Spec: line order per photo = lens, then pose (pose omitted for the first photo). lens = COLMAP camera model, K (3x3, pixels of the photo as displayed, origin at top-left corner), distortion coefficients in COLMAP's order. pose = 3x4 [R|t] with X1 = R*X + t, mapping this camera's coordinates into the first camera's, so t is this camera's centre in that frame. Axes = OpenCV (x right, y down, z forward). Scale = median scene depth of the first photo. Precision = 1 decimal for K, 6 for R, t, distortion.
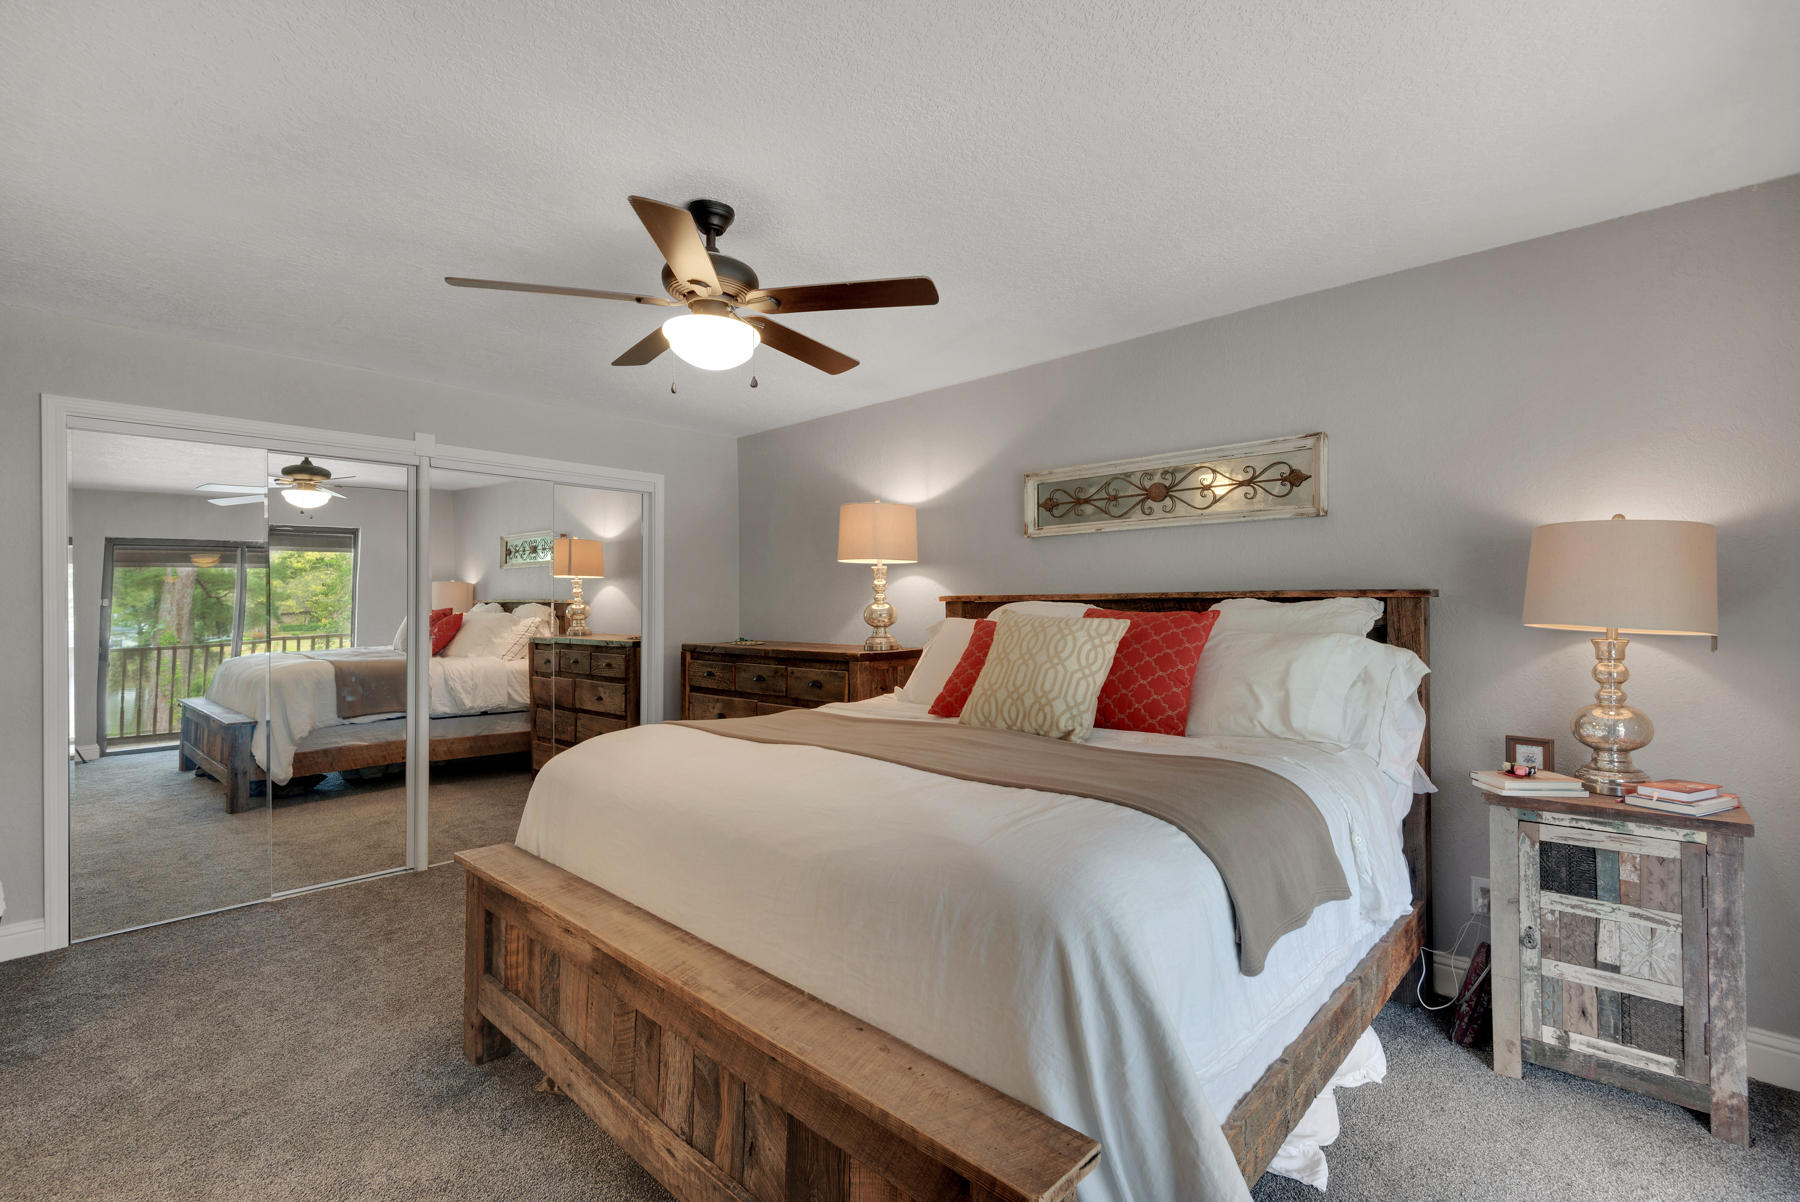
lens RADIAL K [[818.5, 0, 908.1], [0, 818.5, 603.0], [0, 0, 1]] dist [0.026509, -0.015792]
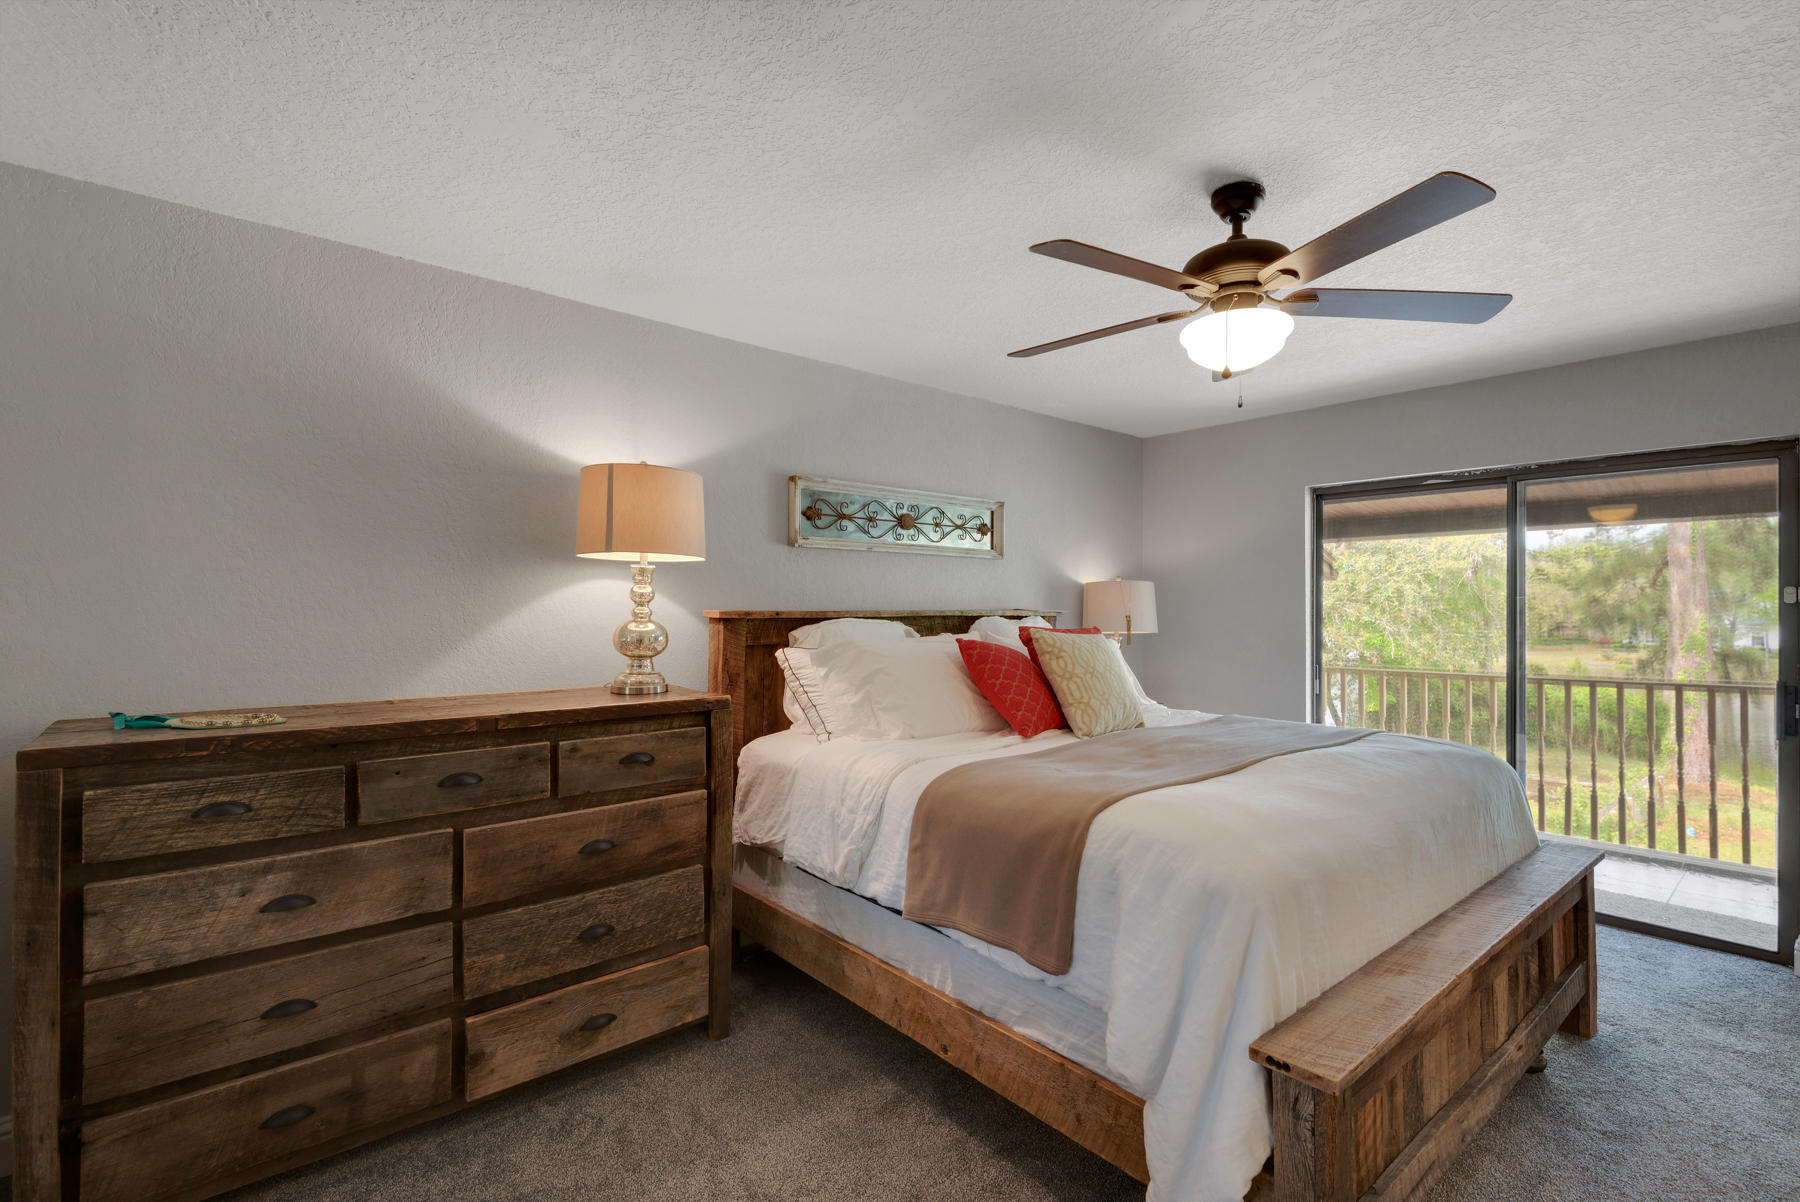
lens RADIAL K [[818.5, 0, 906.5], [0, 818.5, 602.8], [0, 0, 1]] dist [0.026509, -0.015792]
pose [[0.102871, 0.008480, 0.994659, -0.894184], [-0.009242, 0.999929, -0.007569, -0.015928], [-0.994652, -0.008414, 0.102942, 0.963271]]
